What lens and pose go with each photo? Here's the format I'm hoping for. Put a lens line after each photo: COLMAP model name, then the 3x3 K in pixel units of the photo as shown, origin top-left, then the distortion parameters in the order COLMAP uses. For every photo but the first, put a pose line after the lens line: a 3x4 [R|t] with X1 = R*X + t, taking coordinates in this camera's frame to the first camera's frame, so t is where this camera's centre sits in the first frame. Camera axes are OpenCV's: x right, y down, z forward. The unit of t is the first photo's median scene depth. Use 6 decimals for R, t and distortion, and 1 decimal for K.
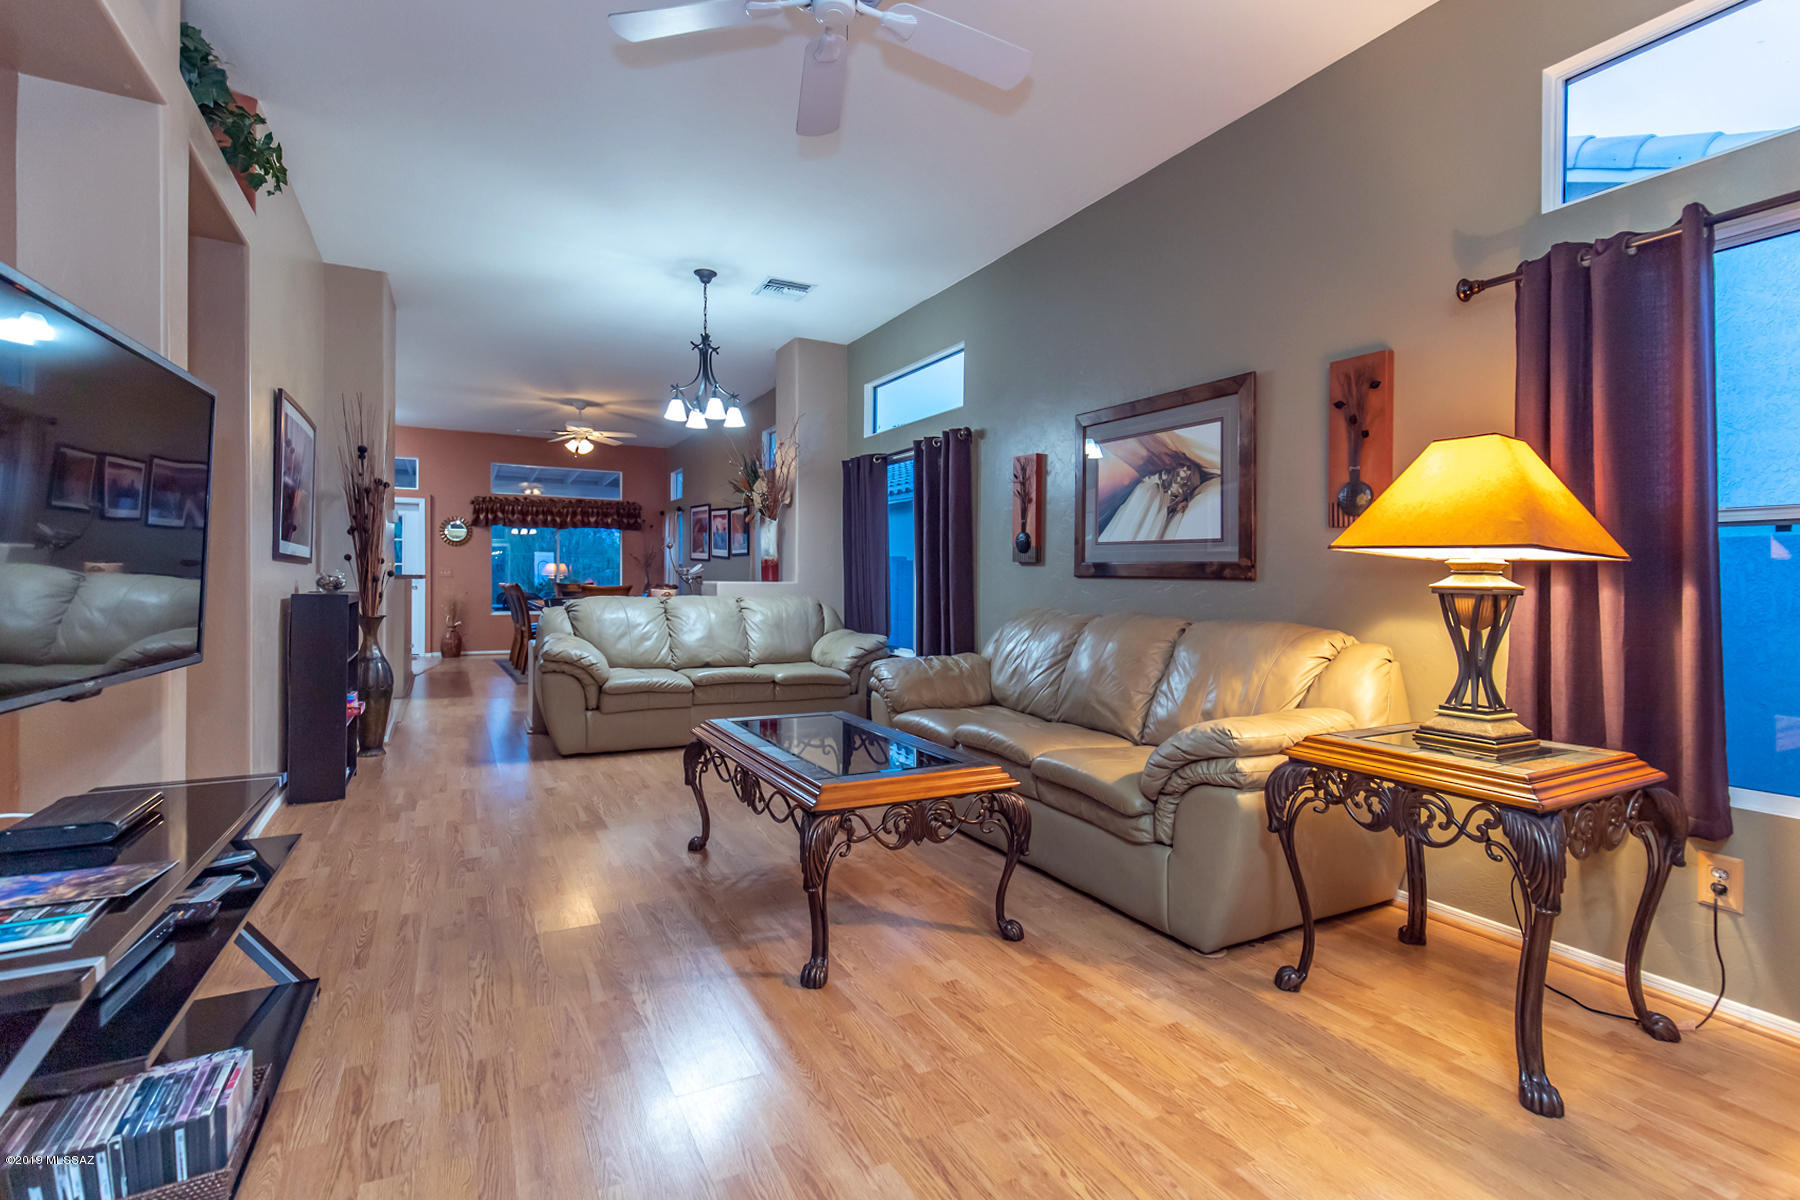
lens RADIAL K [[810.8, 0, 887.9], [0, 810.8, 581.7], [0, 0, 1]] dist [0.009680, -0.001680]
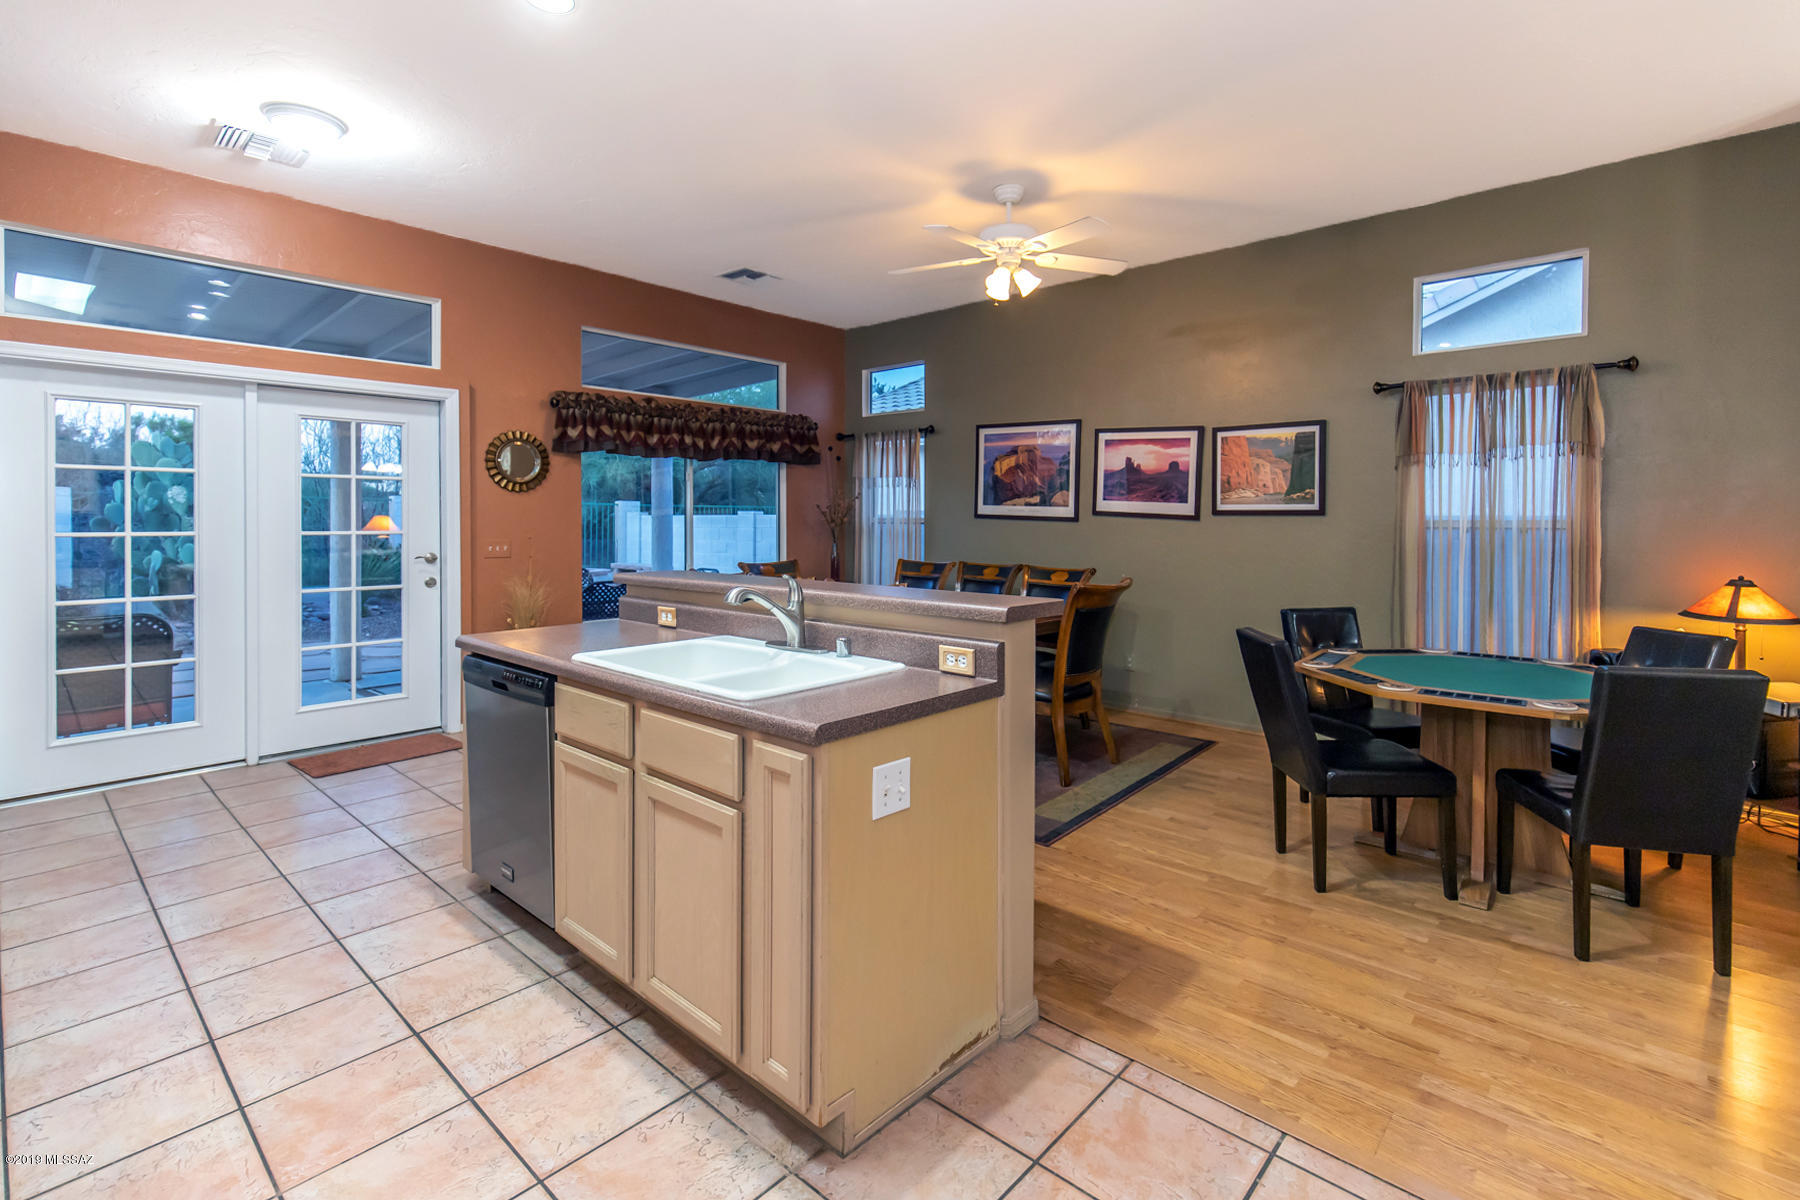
lens RADIAL K [[810.8, 0, 917.4], [0, 810.8, 546.0], [0, 0, 1]] dist [0.009680, -0.001680]
pose [[0.940174, -0.021841, 0.339994, -0.469781], [0.009470, 0.999233, 0.038002, -0.027194], [-0.340563, -0.032509, 0.939659, 0.446853]]
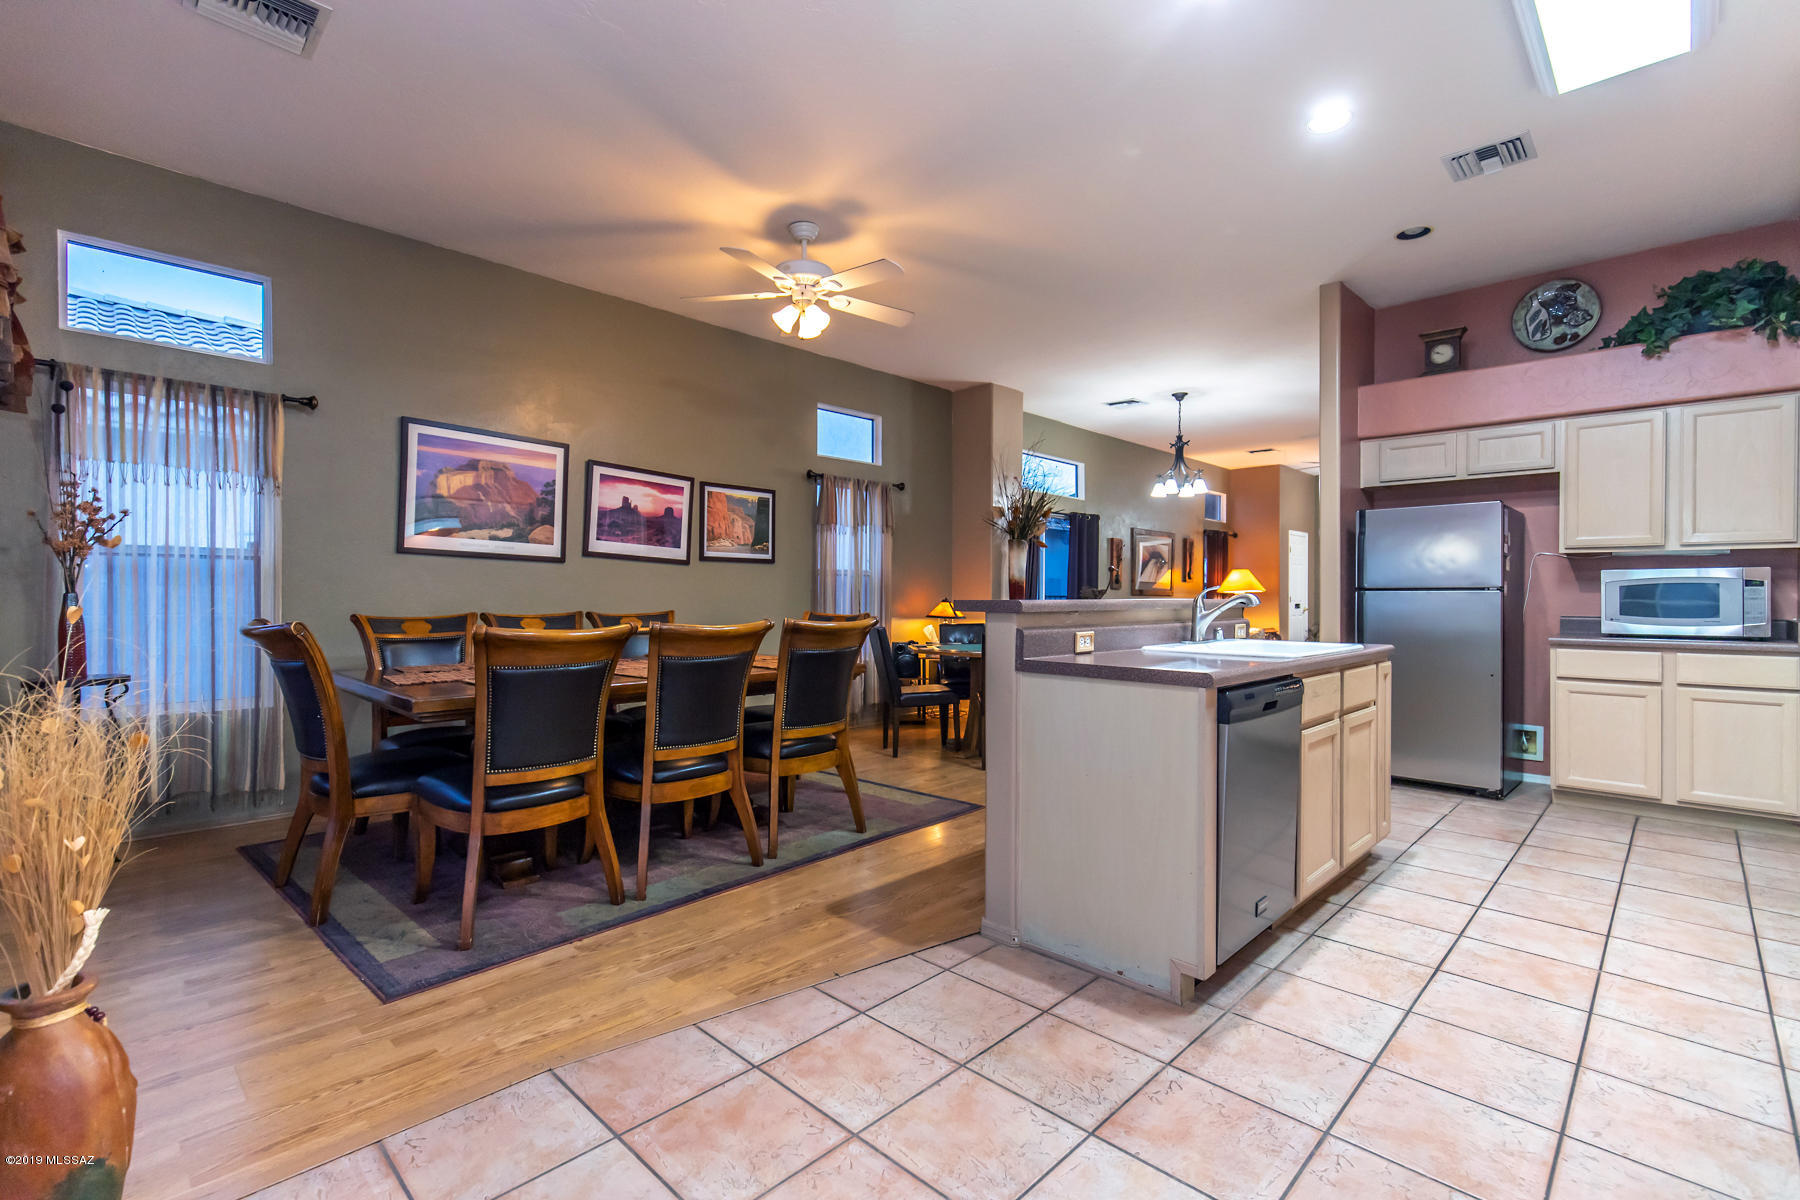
lens RADIAL K [[810.8, 0, 891.6], [0, 810.8, 613.7], [0, 0, 1]] dist [0.009680, -0.001680]
pose [[-0.284947, -0.036984, 0.957830, -0.678609], [-0.007495, 0.999311, 0.036356, -0.011573], [-0.958514, 0.003181, -0.285028, 0.856199]]
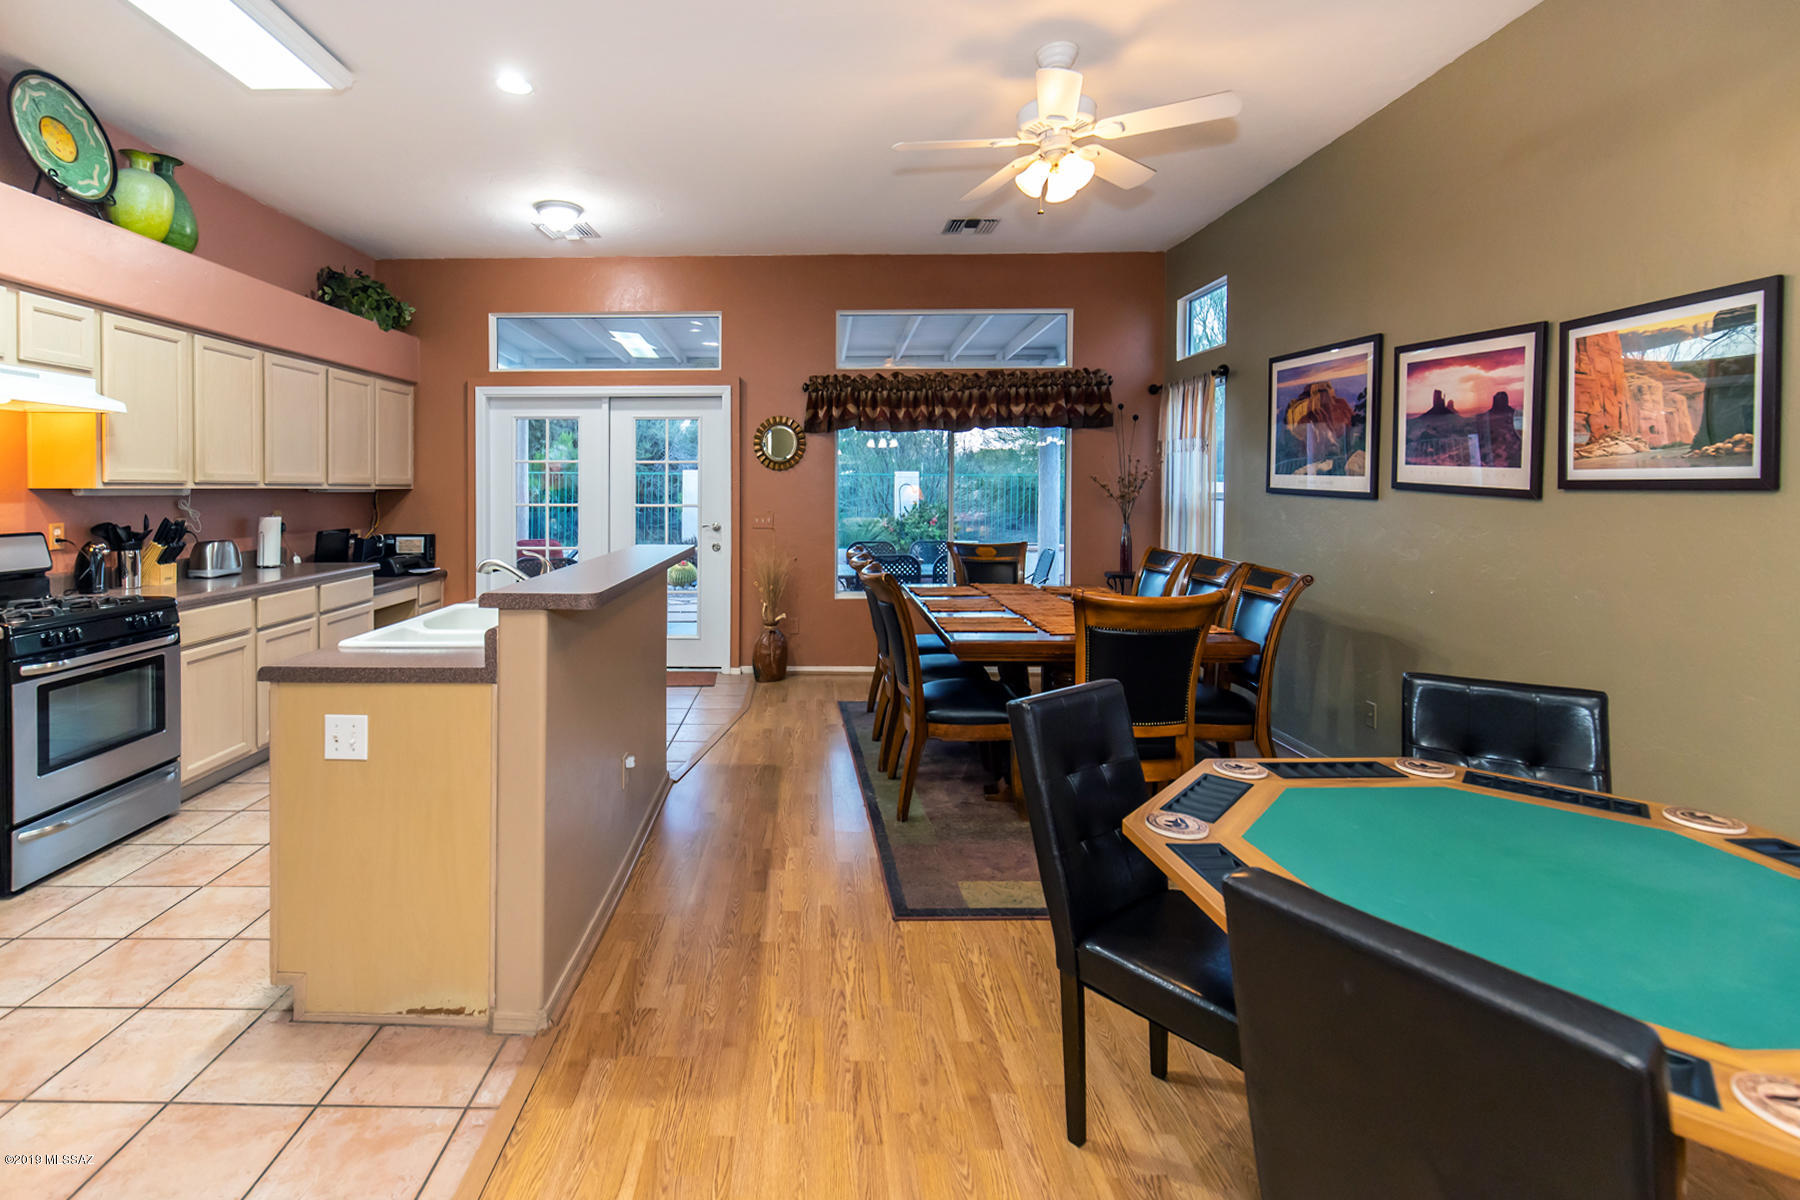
lens RADIAL K [[883.1, 0, 792.5], [0, 883.1, 524.2], [0, 0, 1]] dist [0.002928, -0.003124]
pose [[0.862301, 0.006113, -0.506359, -0.217753], [0.012436, 0.999370, 0.033242, -0.026824], [0.506243, -0.034962, 0.861682, 0.480153]]
